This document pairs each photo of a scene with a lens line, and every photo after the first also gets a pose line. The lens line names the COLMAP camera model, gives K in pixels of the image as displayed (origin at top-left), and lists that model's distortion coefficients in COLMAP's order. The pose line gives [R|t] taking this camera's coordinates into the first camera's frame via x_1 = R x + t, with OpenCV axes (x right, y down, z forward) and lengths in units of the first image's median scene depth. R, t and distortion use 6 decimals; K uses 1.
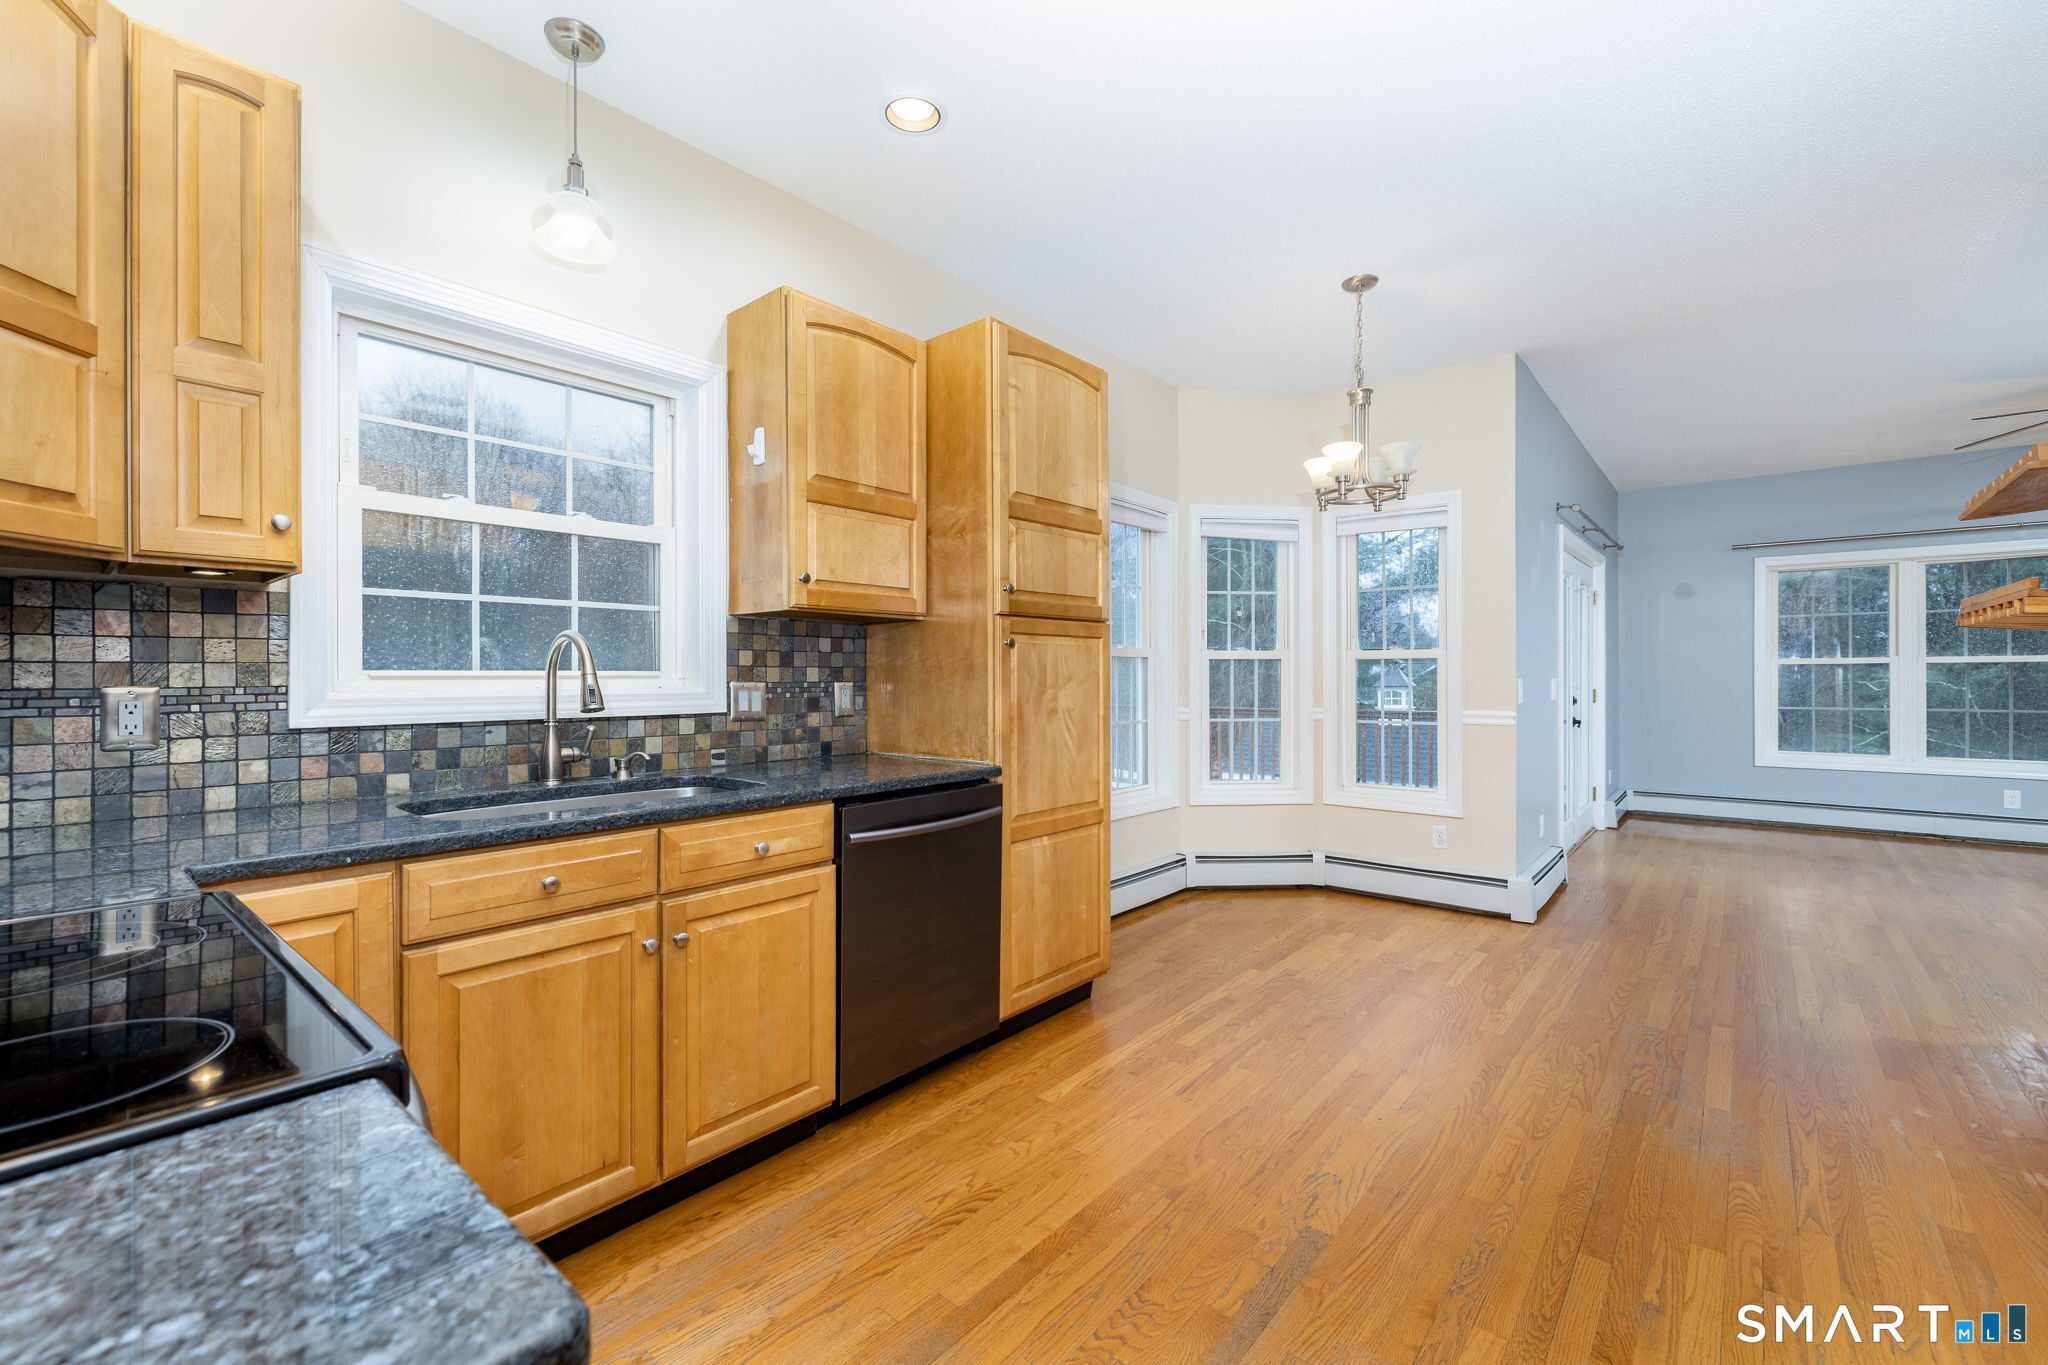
lens RADIAL K [[874.4, 0, 1024.8], [0, 874.4, 678.6], [0, 0, 1]] dist [-0.001737, 0.000145]
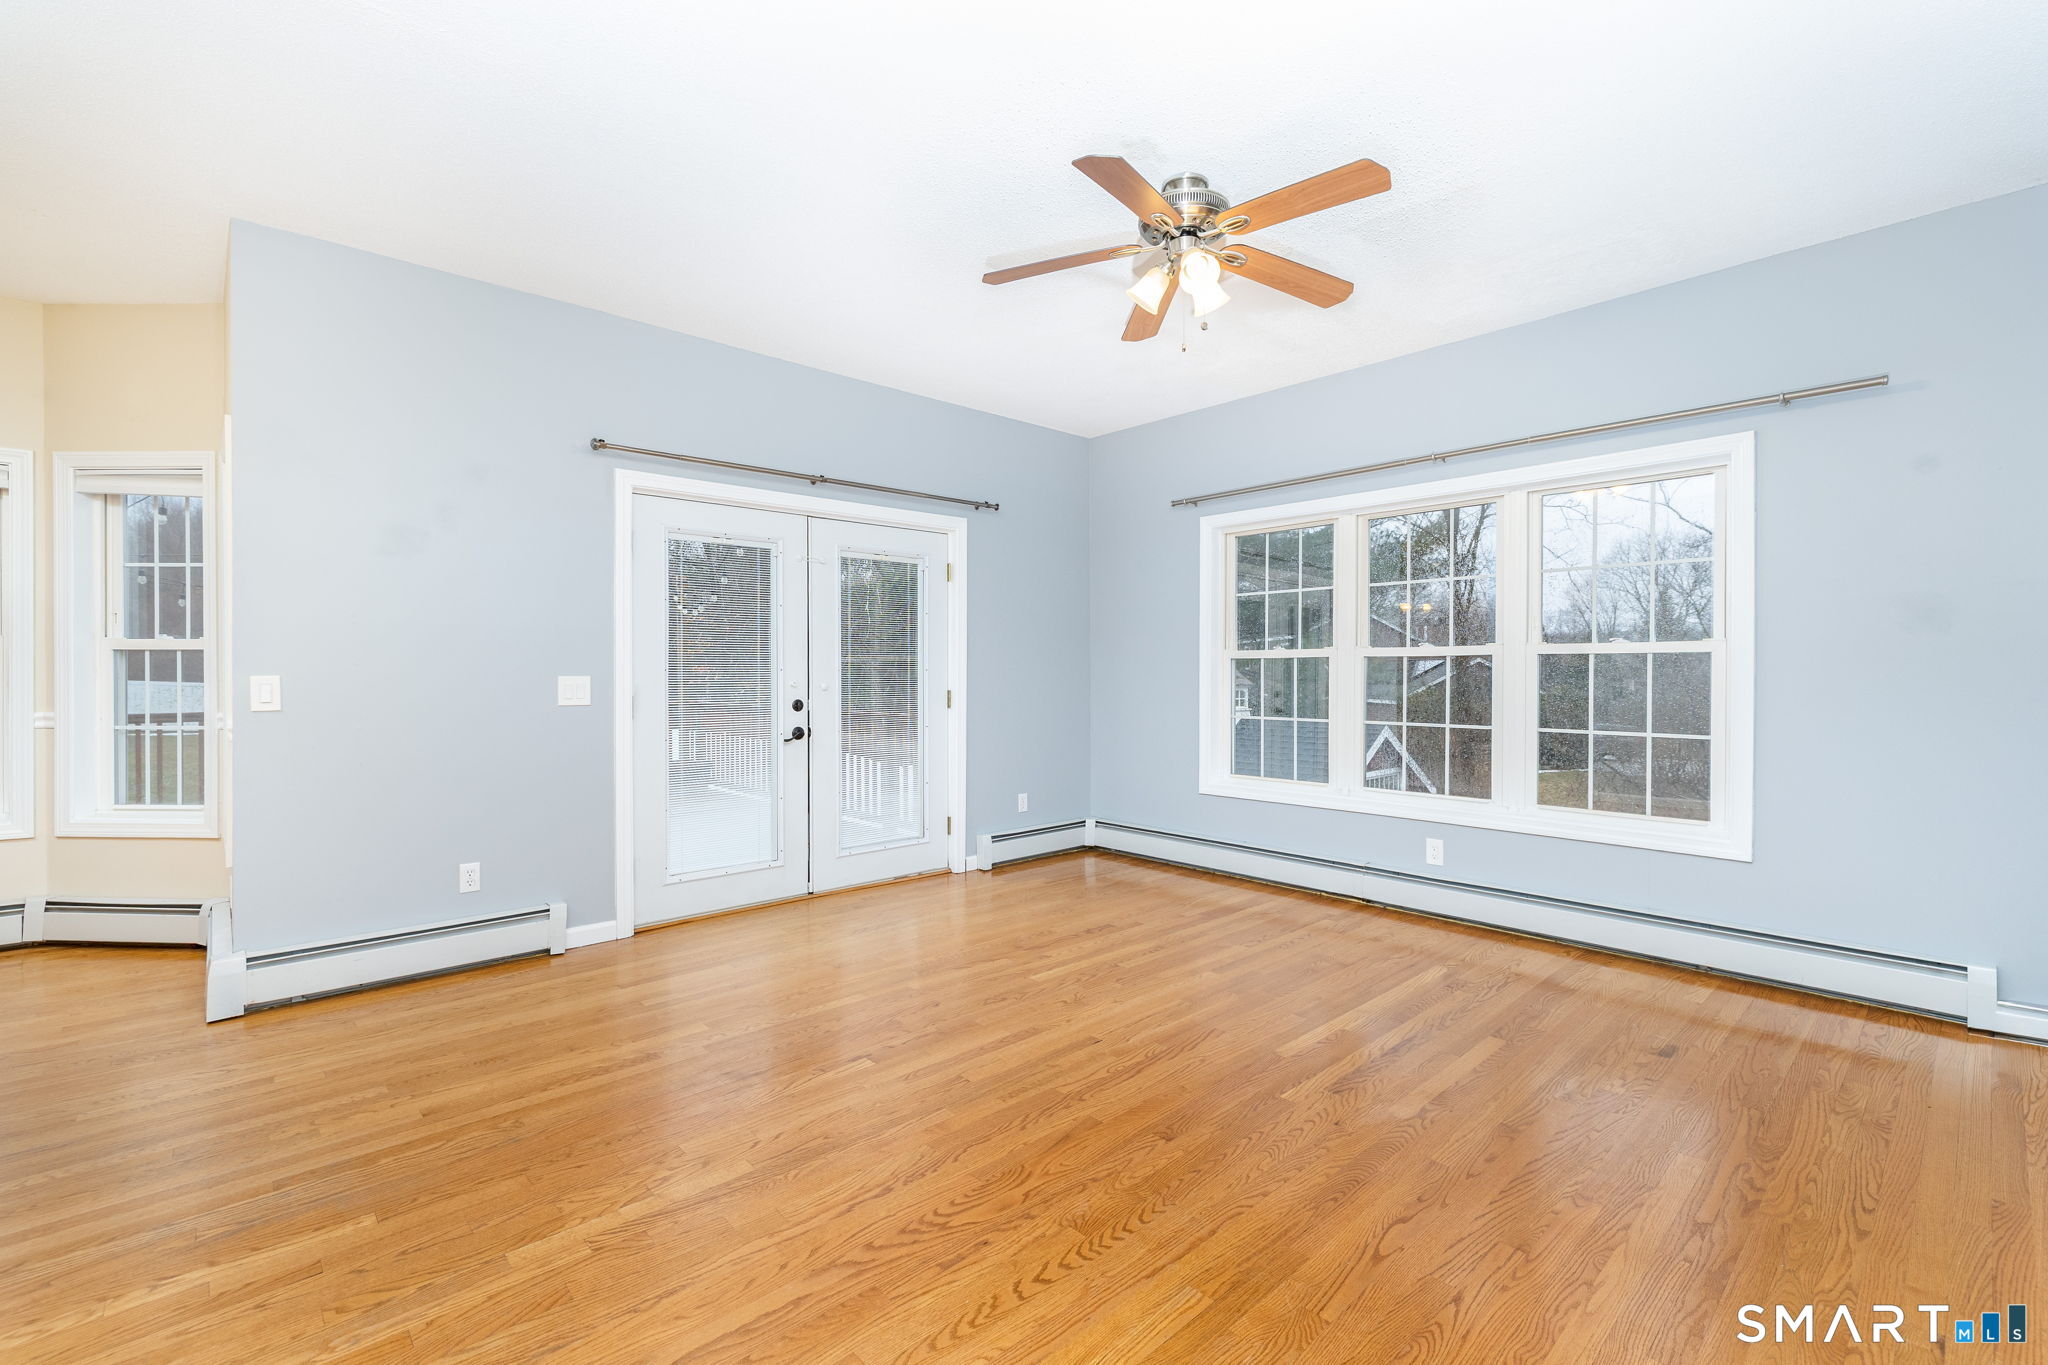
lens RADIAL K [[897.6, 0, 1026.6], [0, 897.6, 679.7], [0, 0, 1]] dist [-0.001028, -0.000054]
pose [[0.992761, 0.015466, -0.119108, 0.786770], [-0.014347, 0.999845, 0.010250, -0.002458], [0.119248, -0.008467, 0.992828, 0.218050]]
